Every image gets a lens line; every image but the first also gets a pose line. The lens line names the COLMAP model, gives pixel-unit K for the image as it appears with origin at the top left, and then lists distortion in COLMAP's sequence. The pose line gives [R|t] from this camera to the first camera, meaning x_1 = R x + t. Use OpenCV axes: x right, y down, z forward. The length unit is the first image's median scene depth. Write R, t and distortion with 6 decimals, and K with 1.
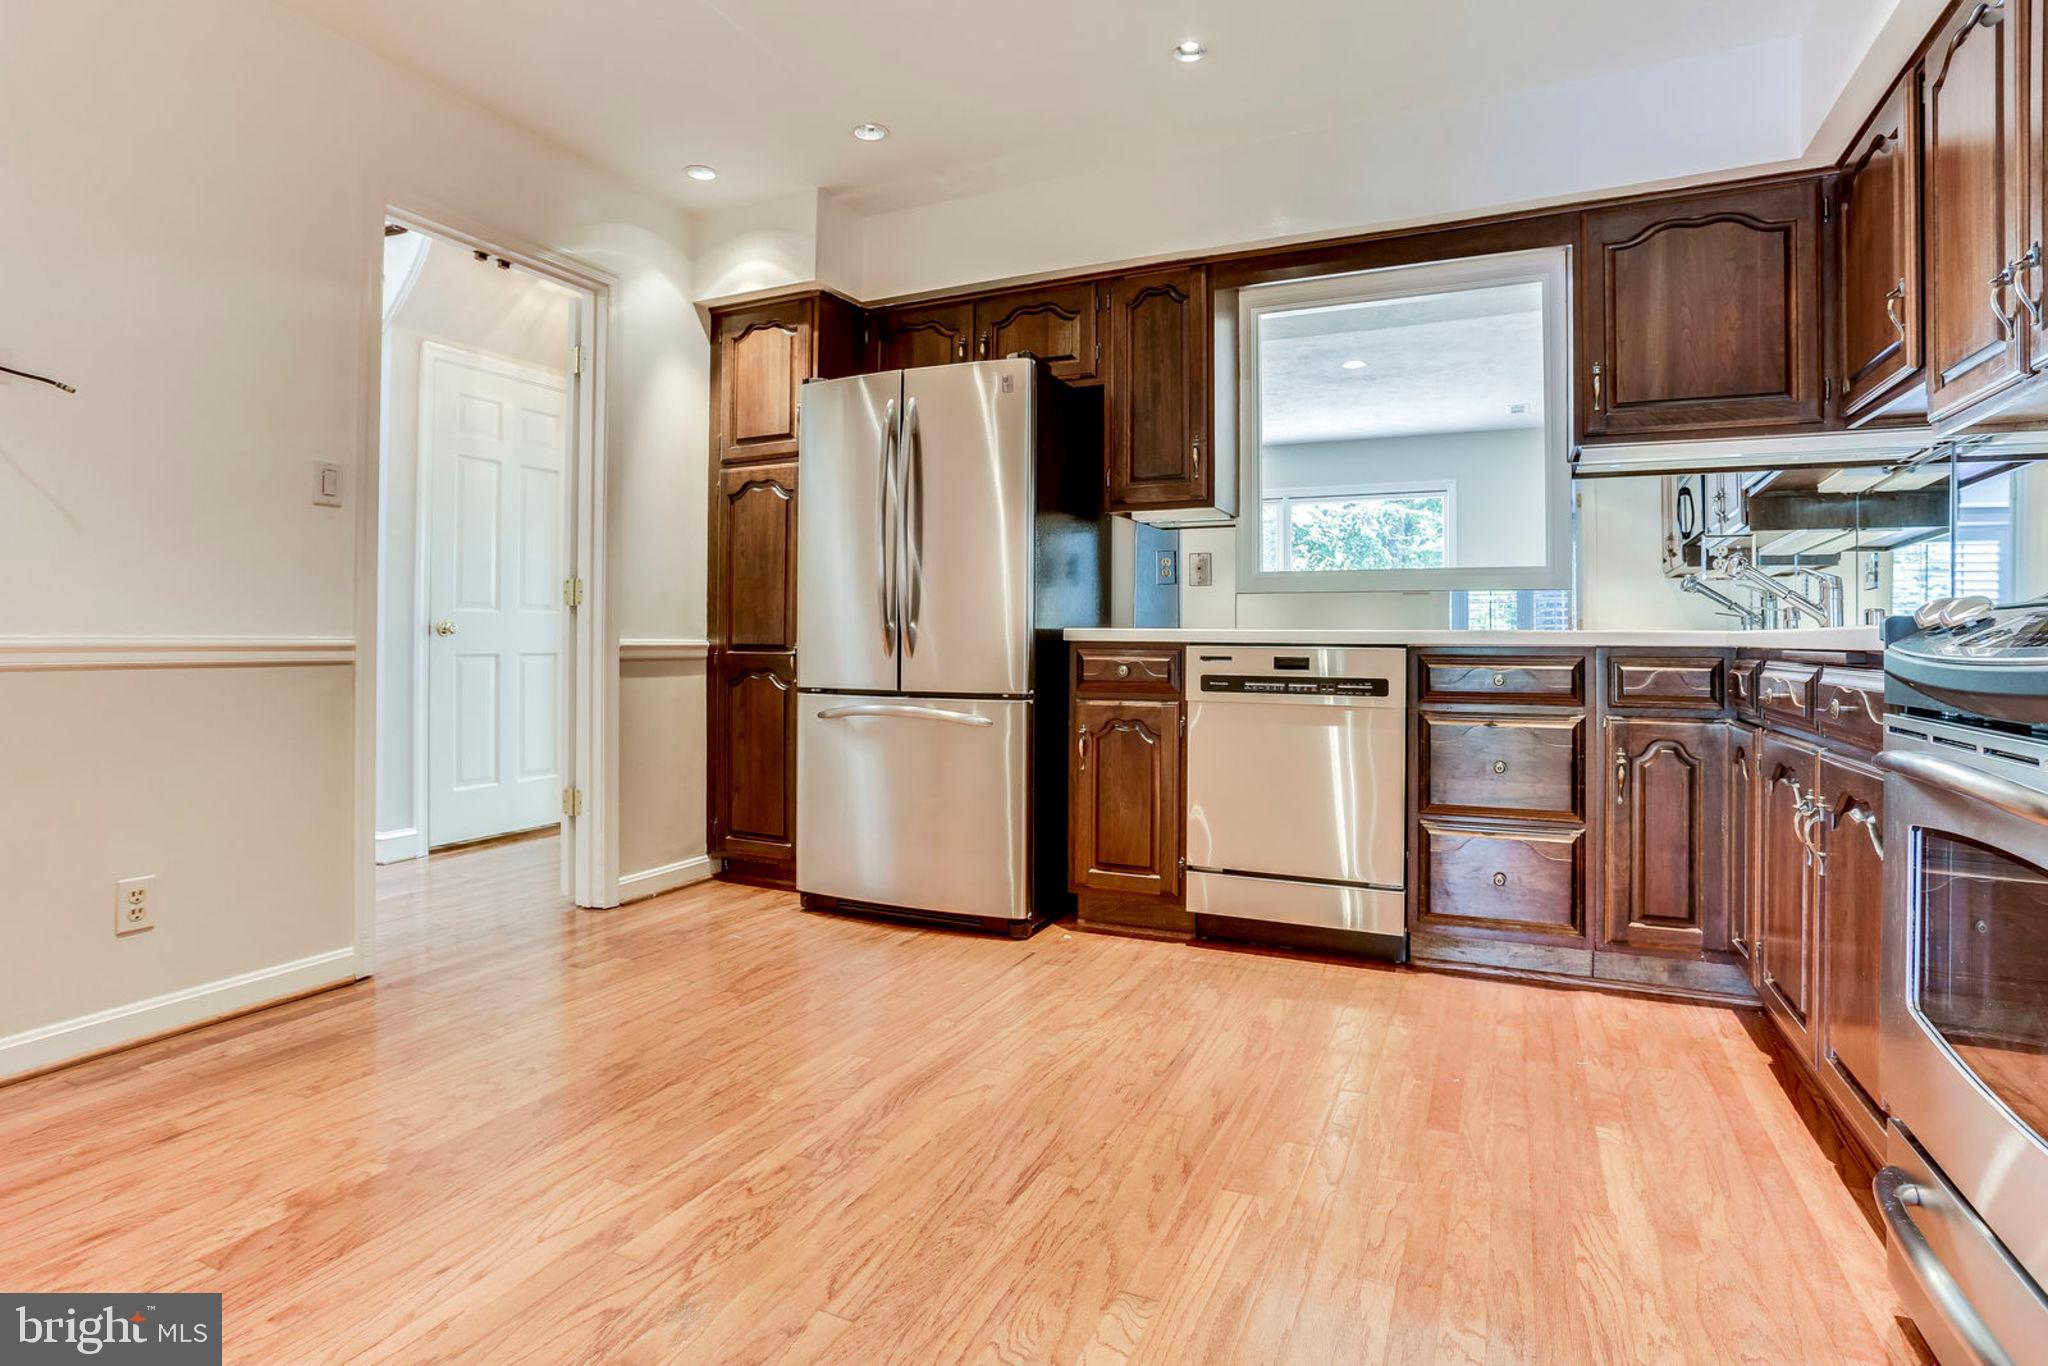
lens RADIAL K [[1032.6, 0, 1027.4], [0, 1032.6, 645.5], [0, 0, 1]] dist [-0.070292, 0.038338]
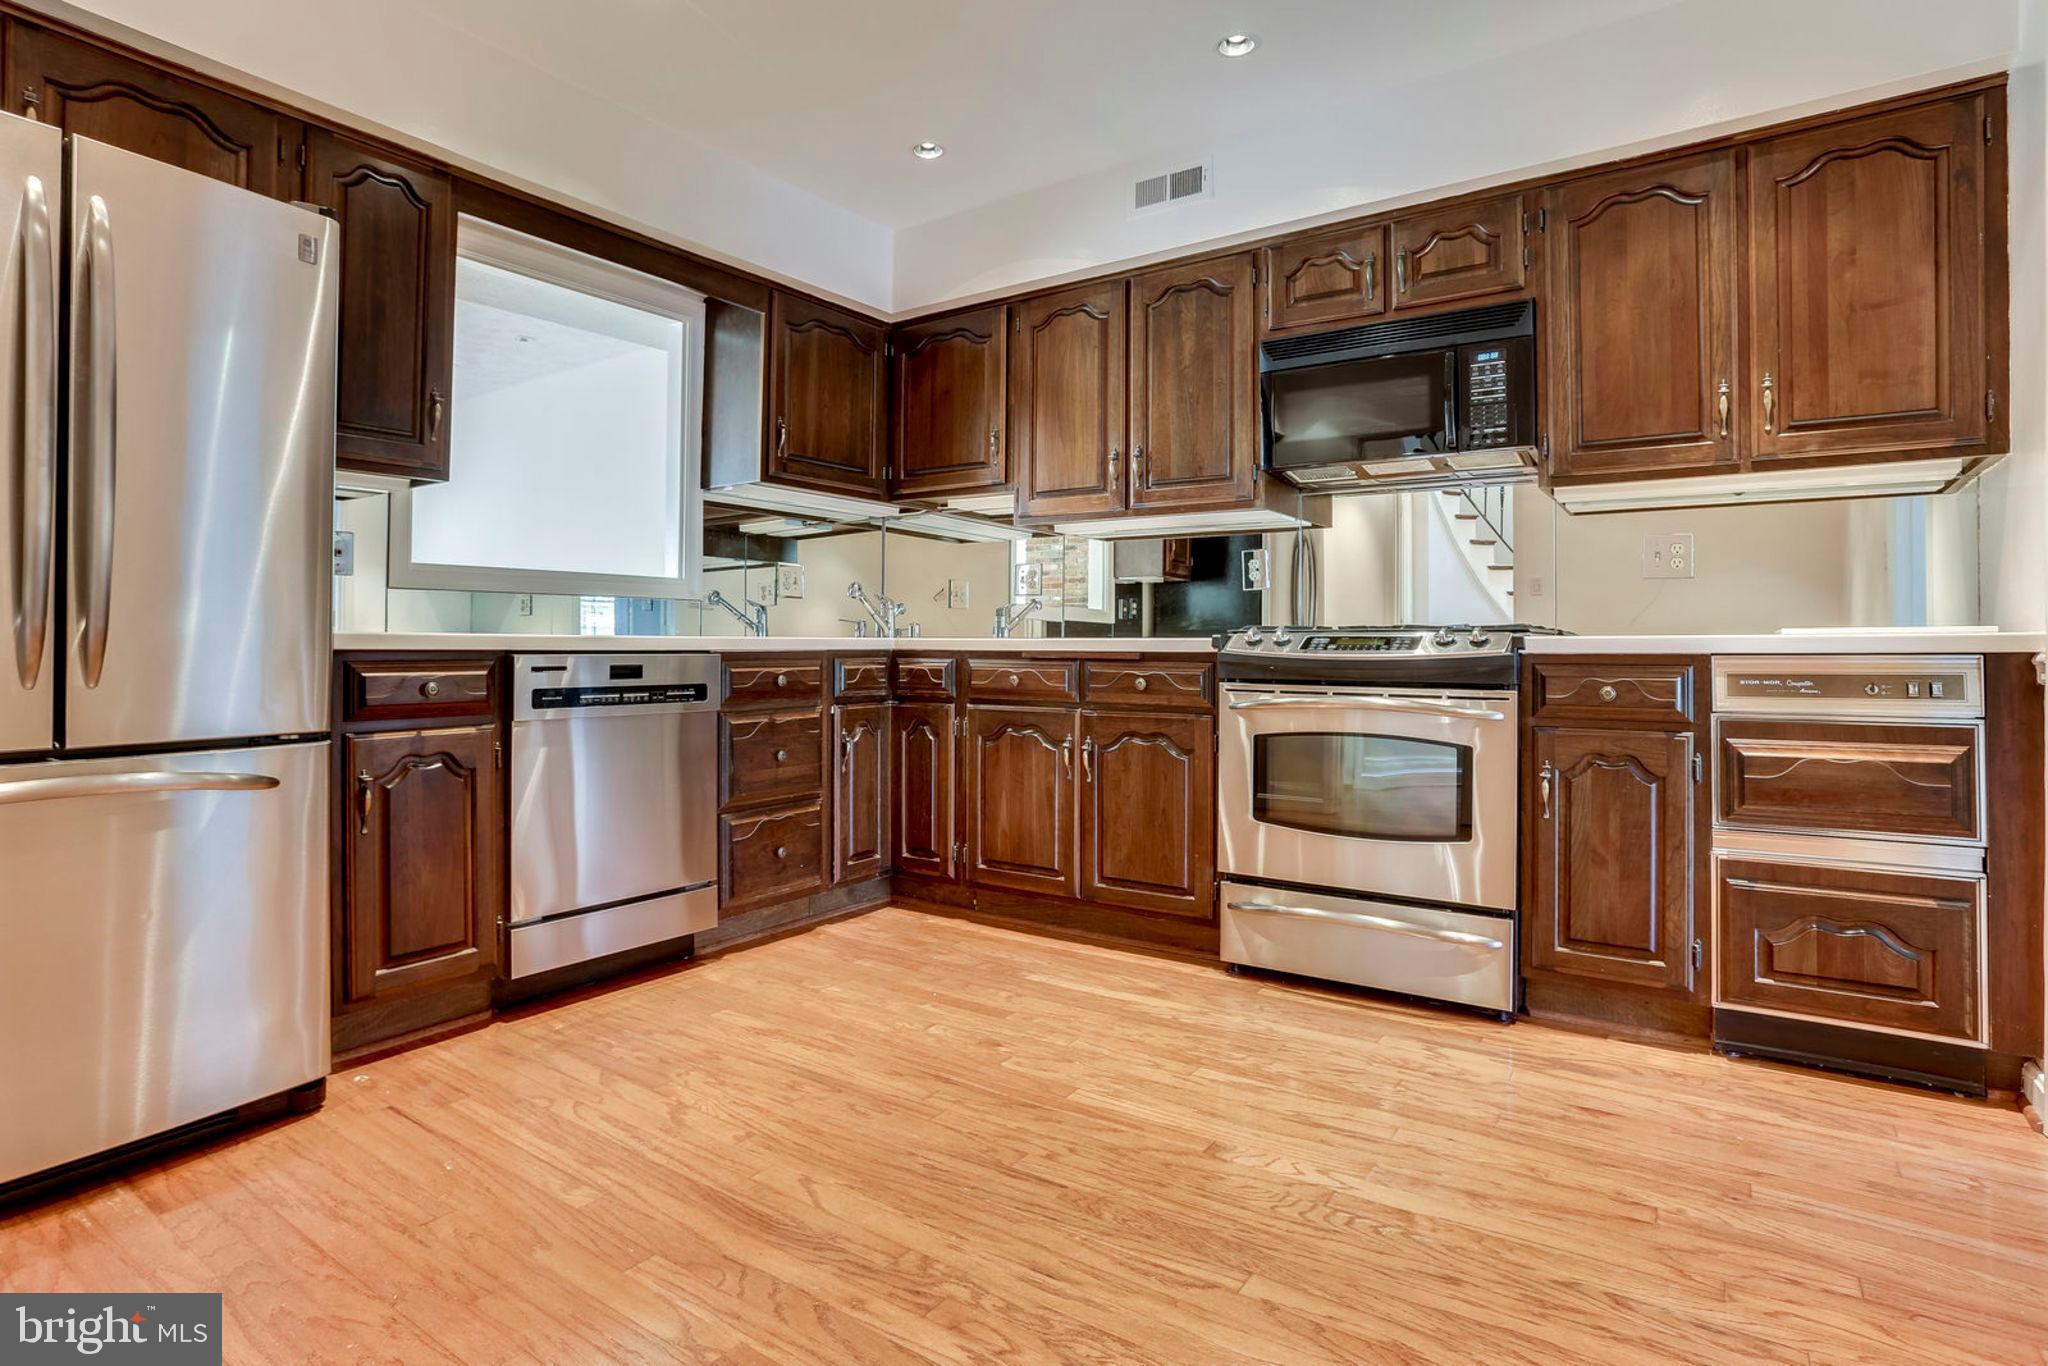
lens RADIAL K [[1032.6, 0, 1027.4], [0, 1032.6, 645.5], [0, 0, 1]] dist [-0.070292, 0.038338]
pose [[0.177585, -0.005739, 0.984089, -0.697342], [0.004567, 0.999977, 0.005008, -0.011195], [-0.984095, 0.003605, 0.177607, 0.560790]]
